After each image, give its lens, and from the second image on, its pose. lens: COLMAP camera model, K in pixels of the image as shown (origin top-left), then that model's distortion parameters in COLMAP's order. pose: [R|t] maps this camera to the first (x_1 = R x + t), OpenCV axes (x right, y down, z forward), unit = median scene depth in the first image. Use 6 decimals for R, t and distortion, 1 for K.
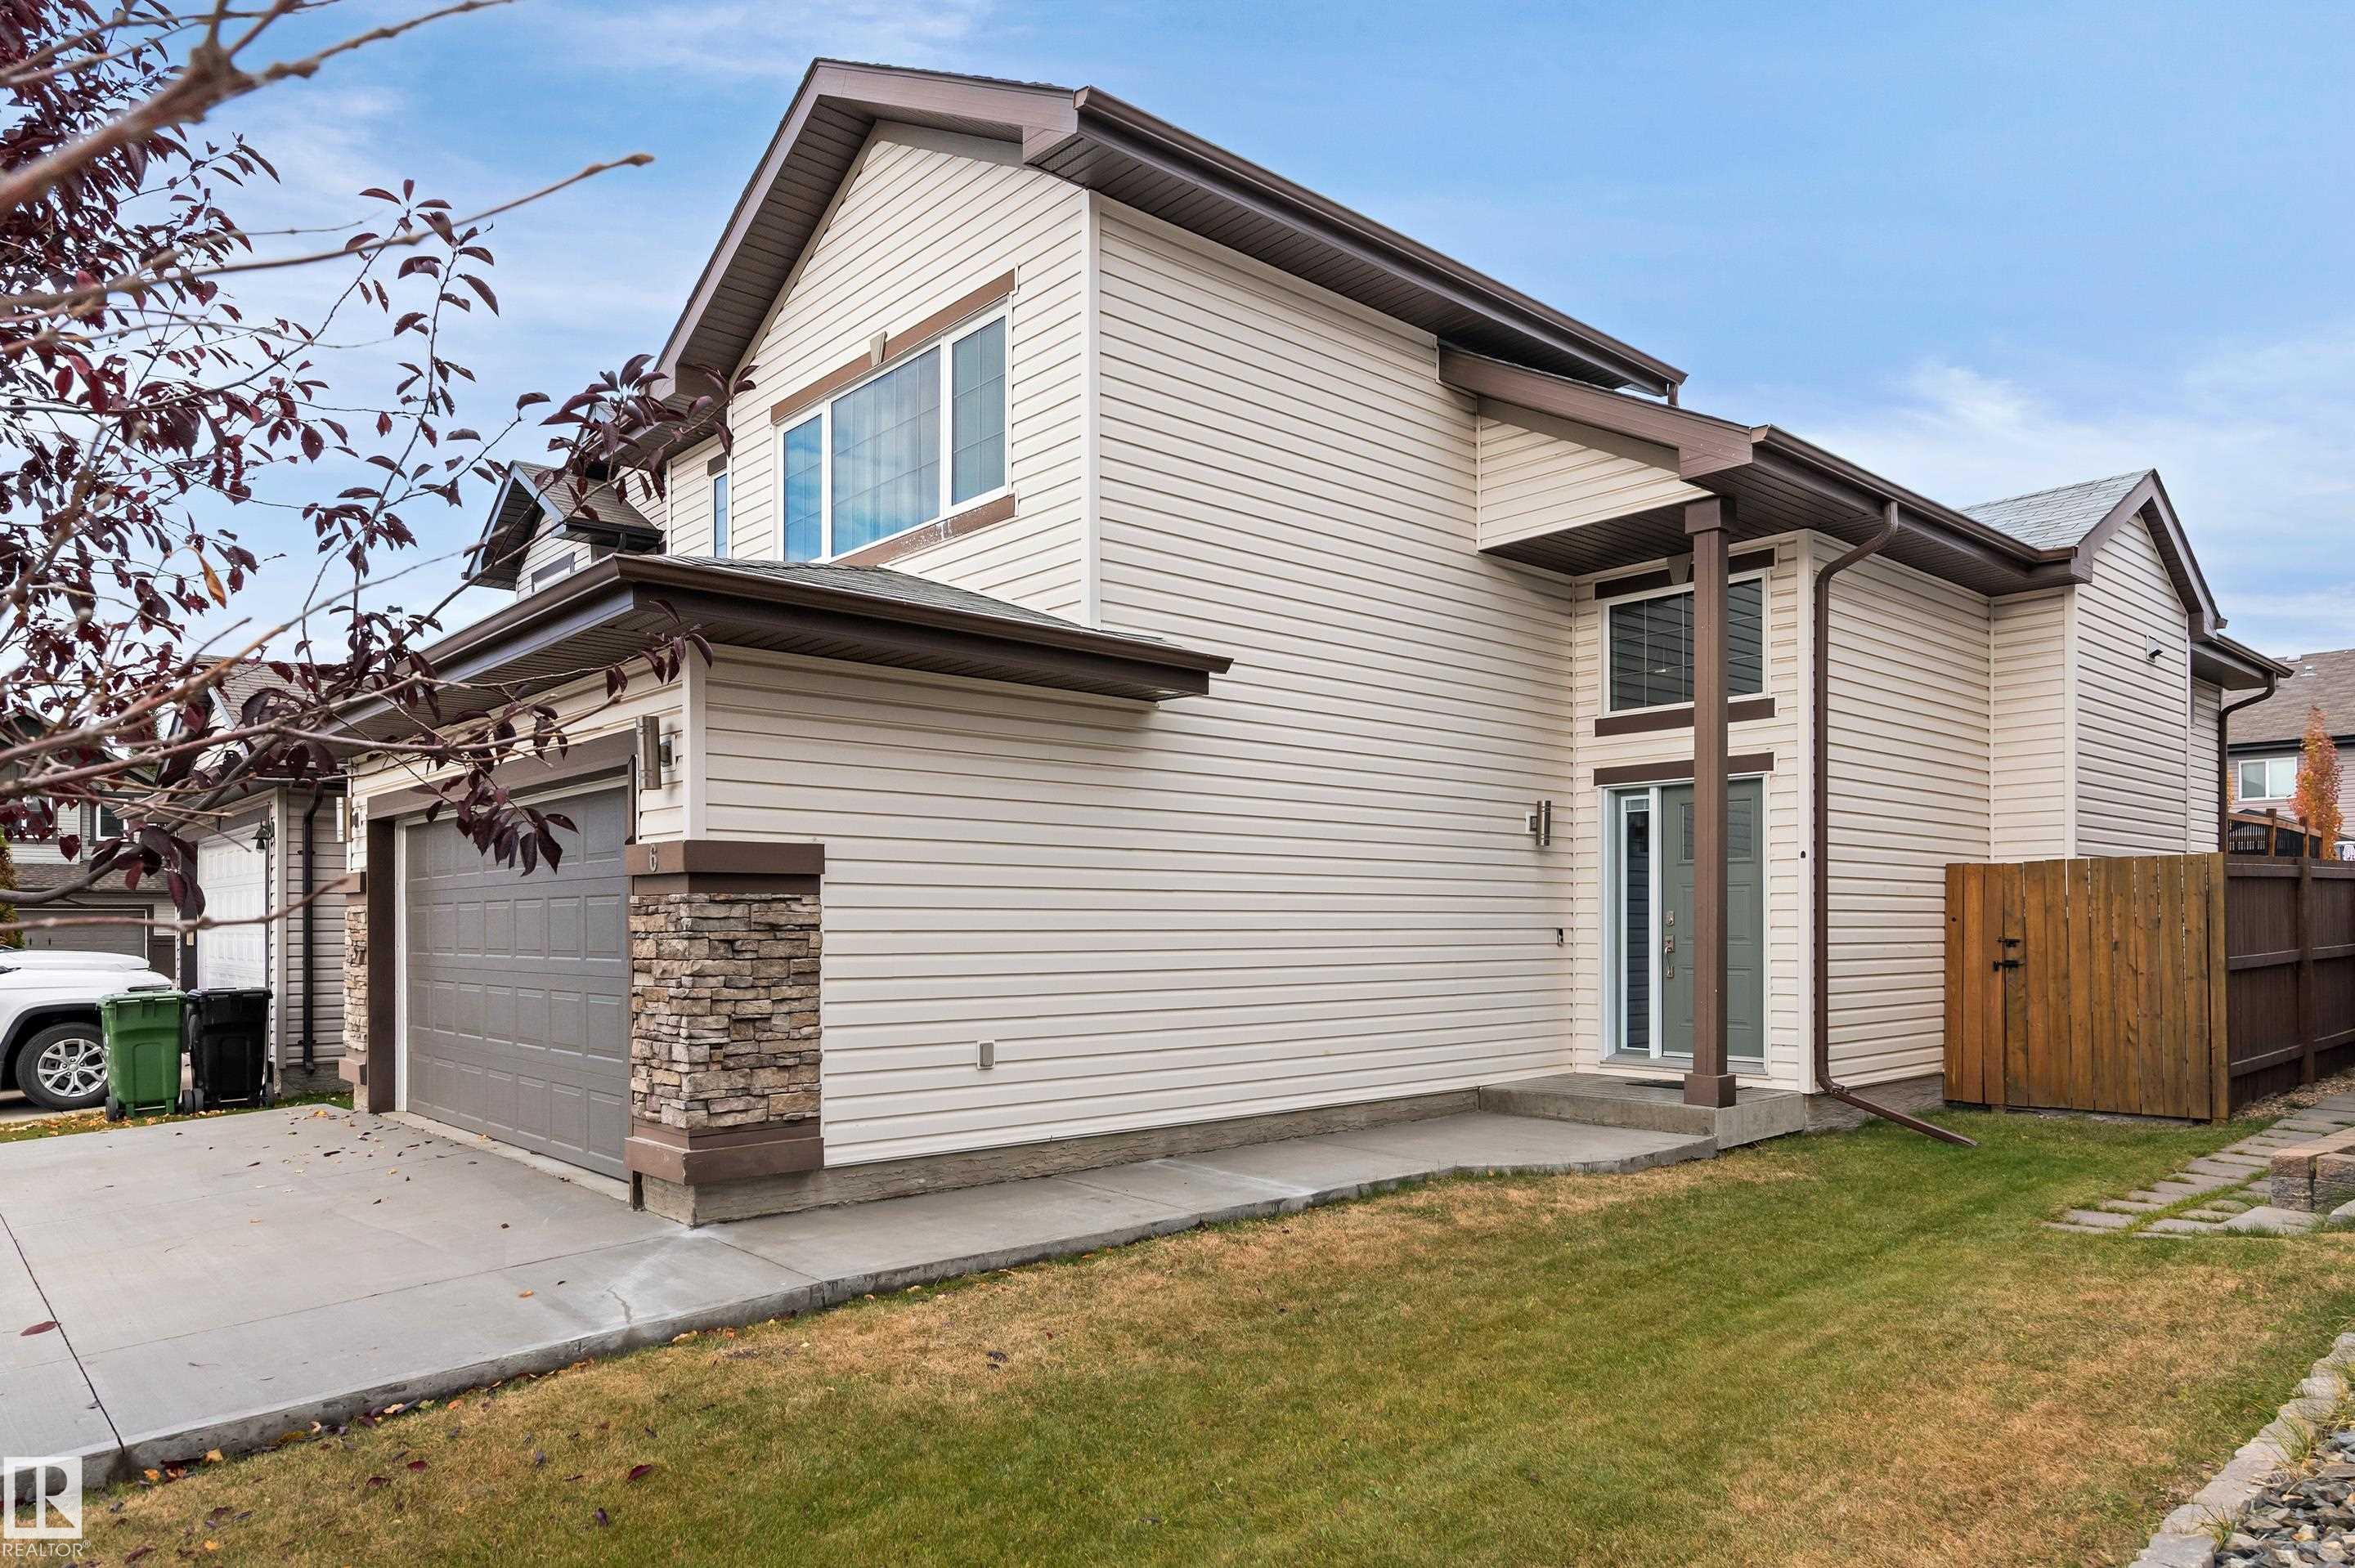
lens RADIAL K [[1480.3, 0, 1185.4], [0, 1480.3, 929.5], [0, 0, 1]] dist [0.010073, 0.001511]
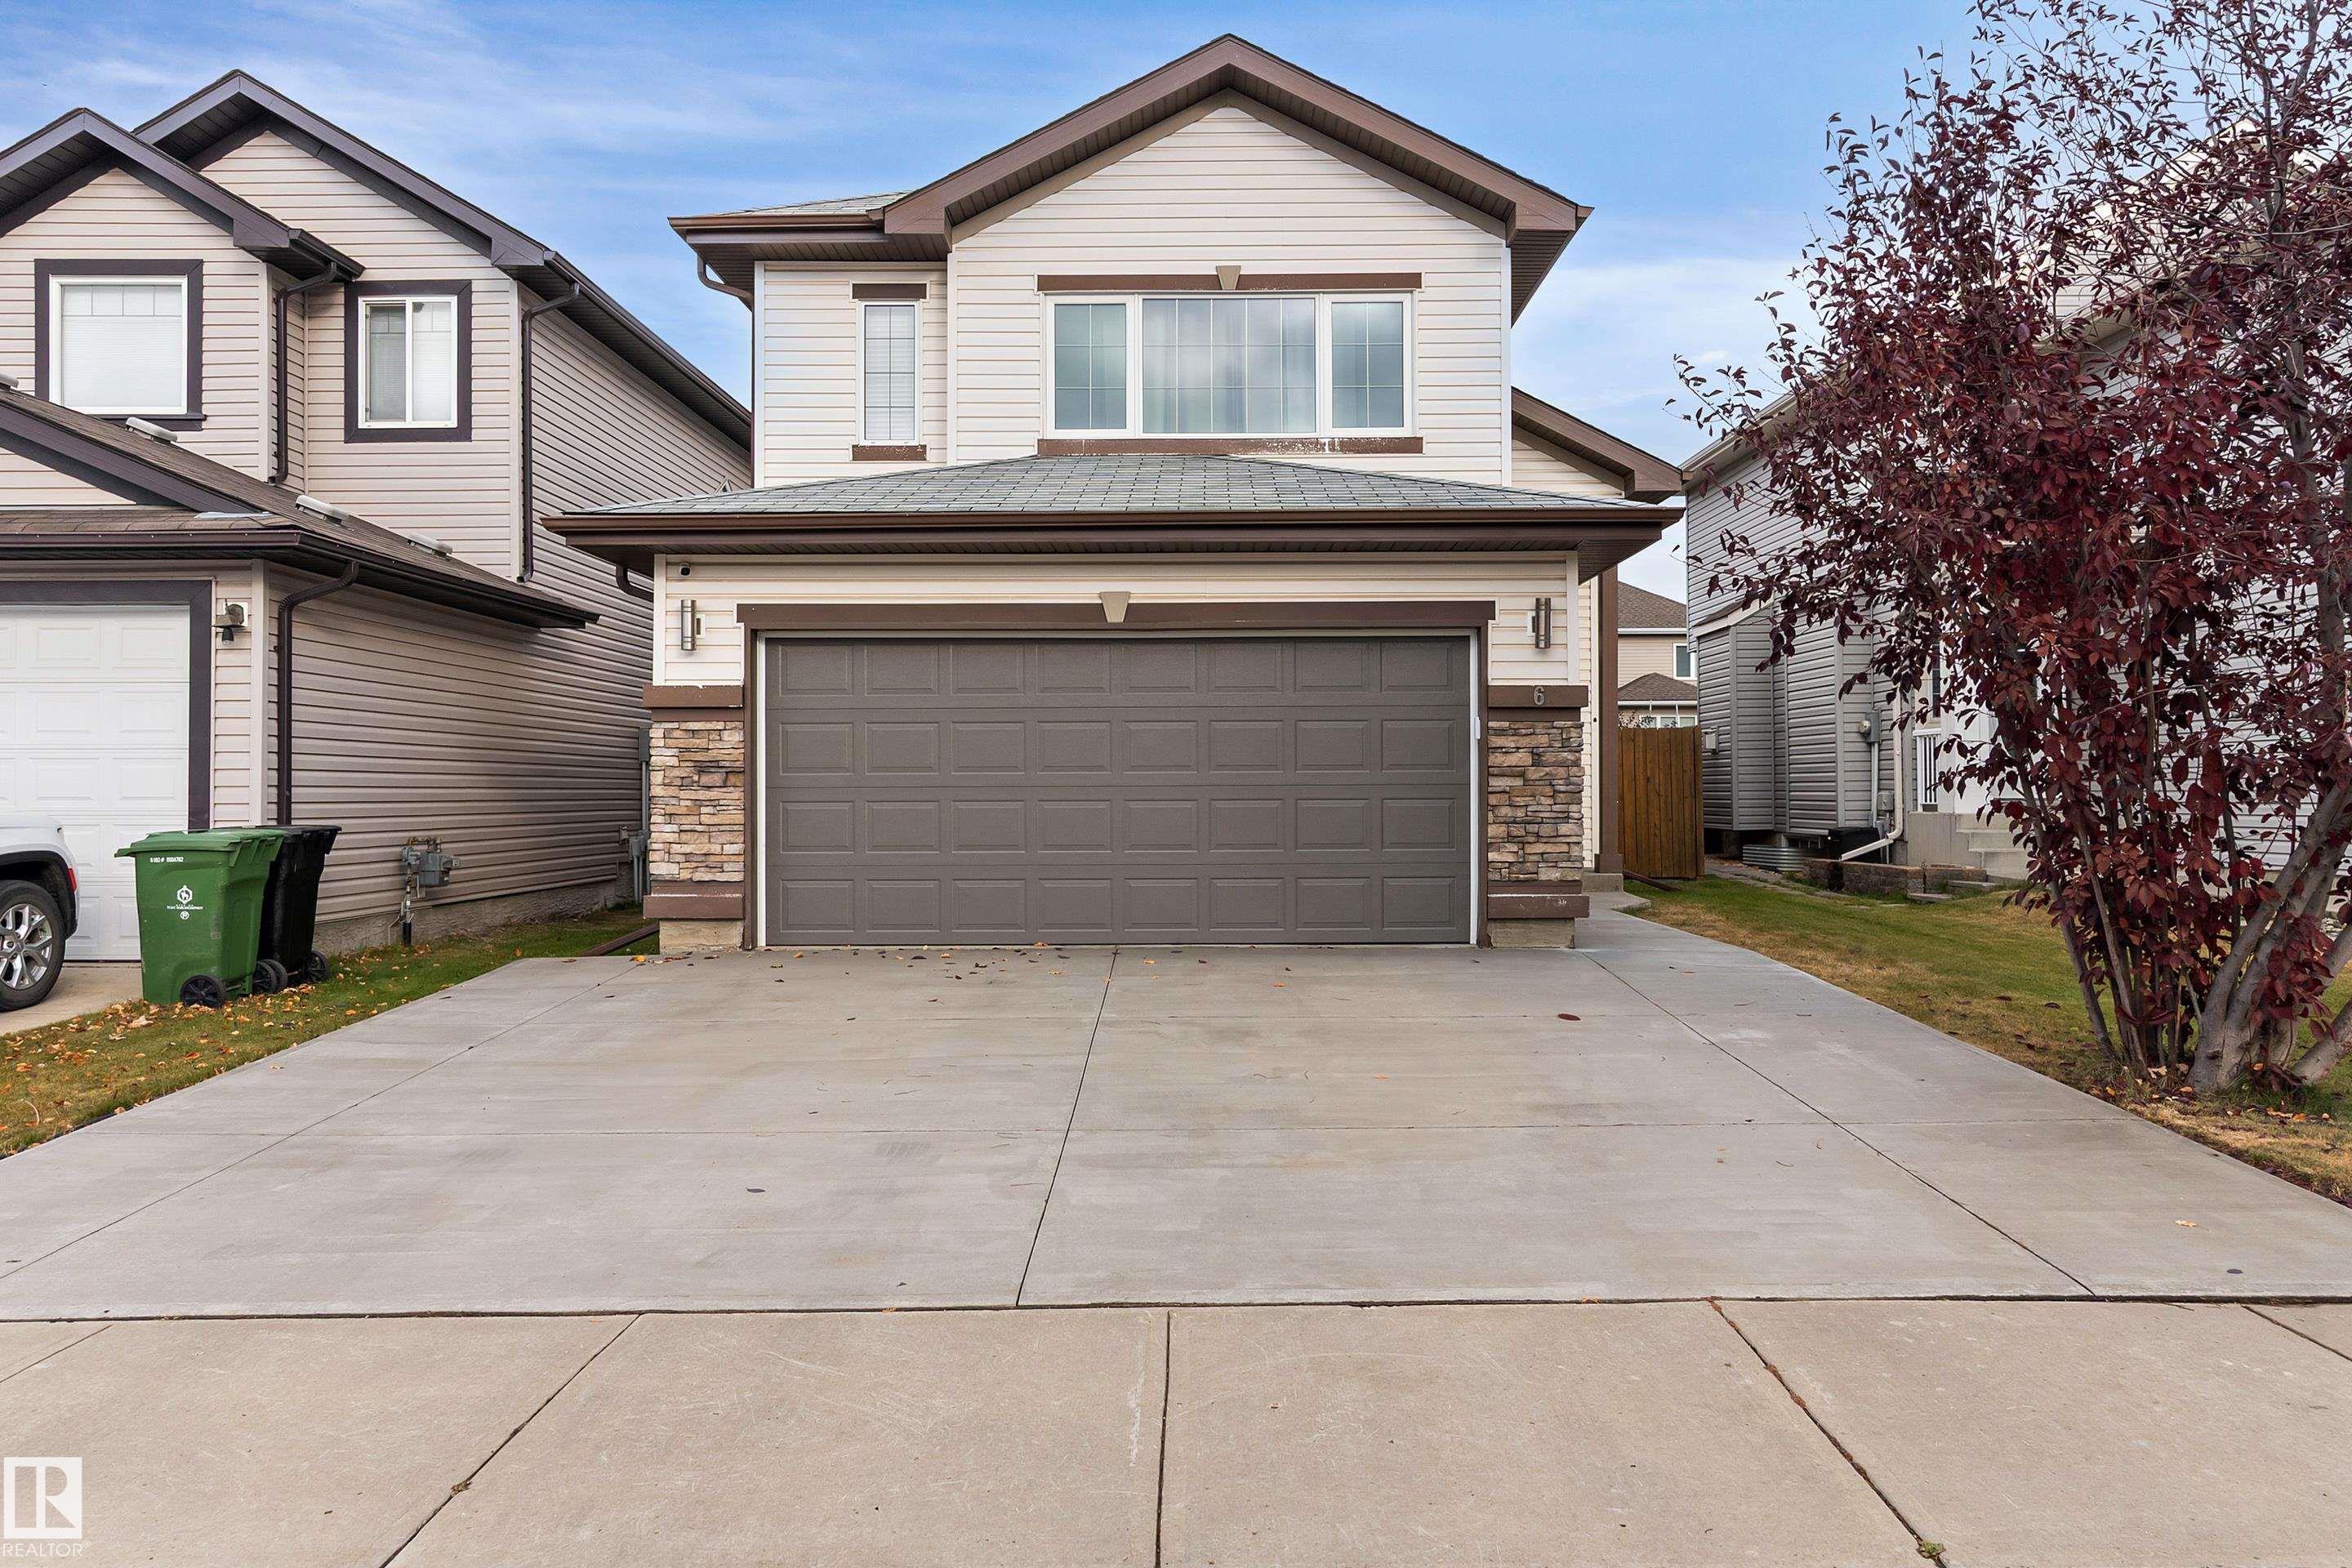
lens RADIAL K [[1616.5, 0, 1176.0], [0, 1616.5, 780.9], [0, 0, 1]] dist [-0.005958, -0.000800]
pose [[0.678821, 0.006461, 0.734276, -1.150496], [0.000745, 0.999955, -0.009487, 0.030596], [-0.734304, 0.006987, 0.678785, 0.136726]]
